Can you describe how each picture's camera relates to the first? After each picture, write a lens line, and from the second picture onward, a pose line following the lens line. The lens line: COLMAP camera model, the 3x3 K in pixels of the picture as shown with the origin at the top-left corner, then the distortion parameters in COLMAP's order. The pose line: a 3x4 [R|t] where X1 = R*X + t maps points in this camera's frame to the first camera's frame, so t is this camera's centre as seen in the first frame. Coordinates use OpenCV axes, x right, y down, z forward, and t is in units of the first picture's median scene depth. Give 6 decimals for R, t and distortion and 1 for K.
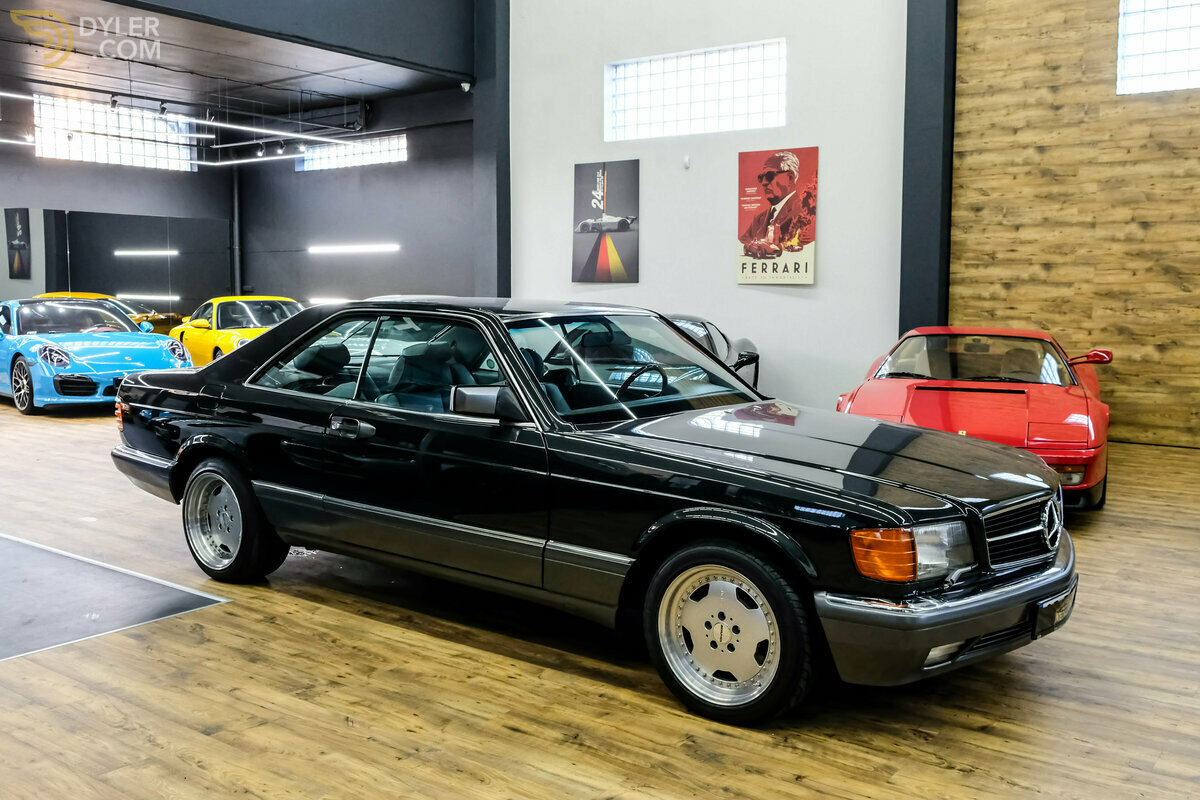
lens RADIAL K [[1087.4, 0, 602.0], [0, 1087.4, 360.1], [0, 0, 1]] dist [-0.012344, -0.000474]
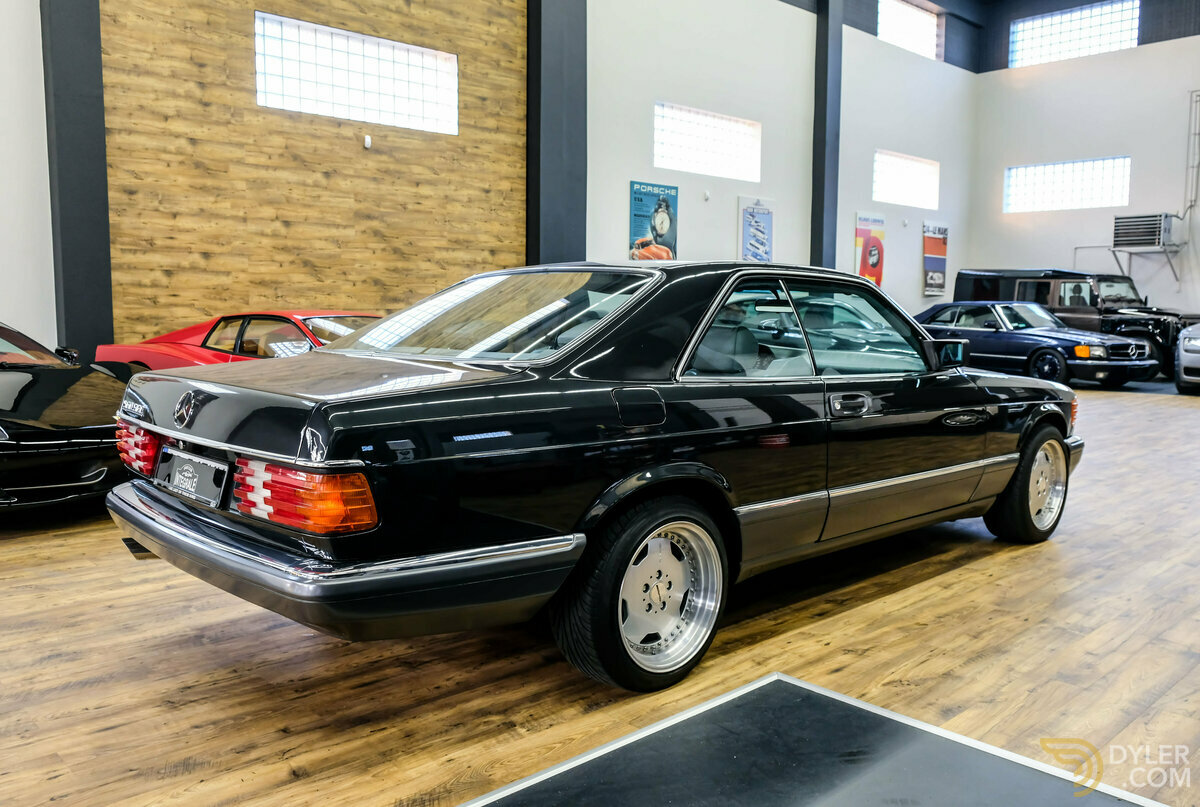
lens RADIAL K [[971.4, 0, 600.0], [0, 971.4, 403.5], [0, 0, 1]] dist [-0.047583, 0.042125]
pose [[0.165122, -0.101475, 0.981039, -0.468126], [0.053531, 0.994149, 0.093821, -0.011137], [-0.984819, 0.037024, 0.169588, 0.480819]]
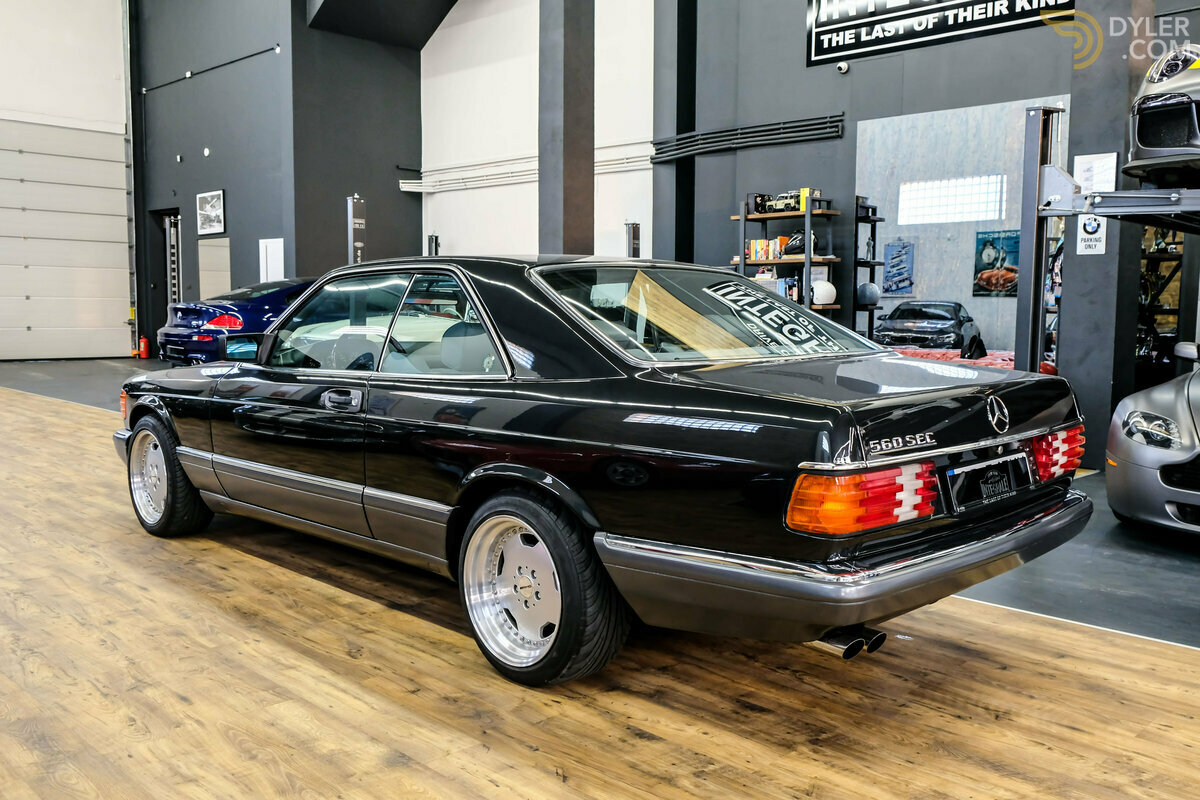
lens RADIAL K [[1038.5, 0, 661.7], [0, 1038.5, 409.9], [0, 0, 1]] dist [-0.034565, 0.020157]
pose [[-0.994952, -0.028048, 0.096355, -0.151264], [-0.012047, 0.986588, 0.162787, -0.037791], [-0.099628, 0.160804, -0.981945, 0.941846]]
